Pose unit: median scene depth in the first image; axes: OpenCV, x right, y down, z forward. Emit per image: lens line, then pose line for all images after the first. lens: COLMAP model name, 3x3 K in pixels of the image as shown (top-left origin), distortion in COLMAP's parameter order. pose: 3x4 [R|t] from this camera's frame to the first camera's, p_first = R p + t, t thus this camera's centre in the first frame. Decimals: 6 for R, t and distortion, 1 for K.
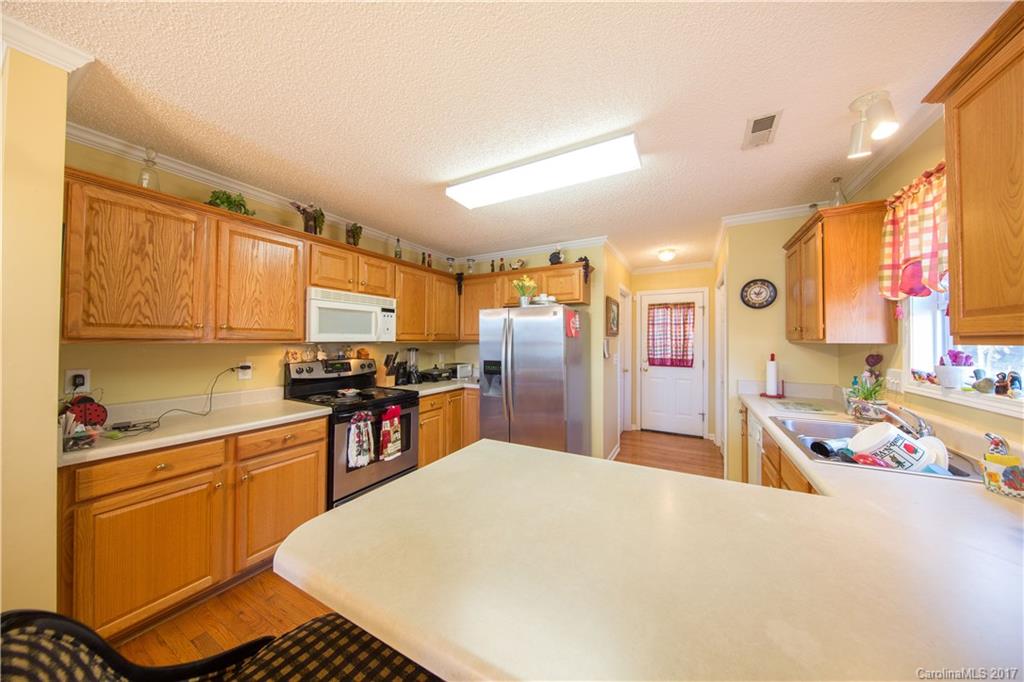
lens RADIAL K [[326.2, 0, 515.6], [0, 326.2, 336.8], [0, 0, 1]] dist [-0.000794, -0.000060]
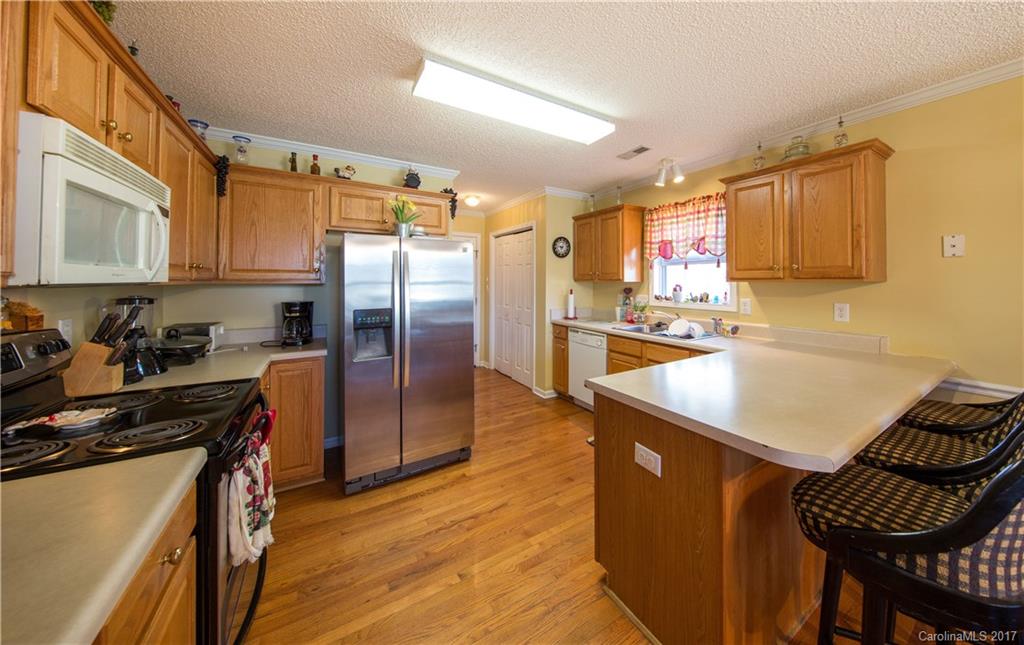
lens RADIAL K [[346.5, 0, 551.5], [0, 346.5, 280.5], [0, 0, 1]] dist [0.001015, -0.000012]
pose [[0.462256, -0.000383, 0.886746, -0.590644], [-0.009548, 0.999940, 0.005409, 0.004317], [-0.886695, -0.010967, 0.462224, 0.335581]]
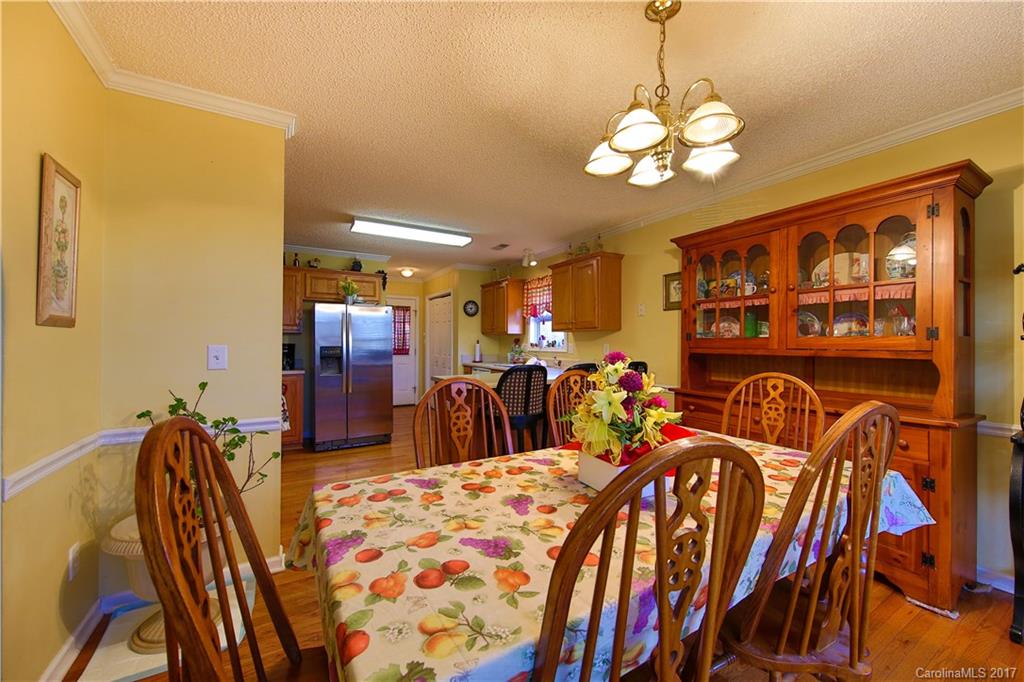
lens RADIAL K [[399.8, 0, 518.7], [0, 399.8, 343.3], [0, 0, 1]] dist [0.000903, 0.000032]
pose [[0.504418, -0.003090, 0.863454, -1.074126], [-0.011012, 0.999889, 0.010011, 0.041435], [-0.863389, -0.014558, 0.504328, -0.386854]]
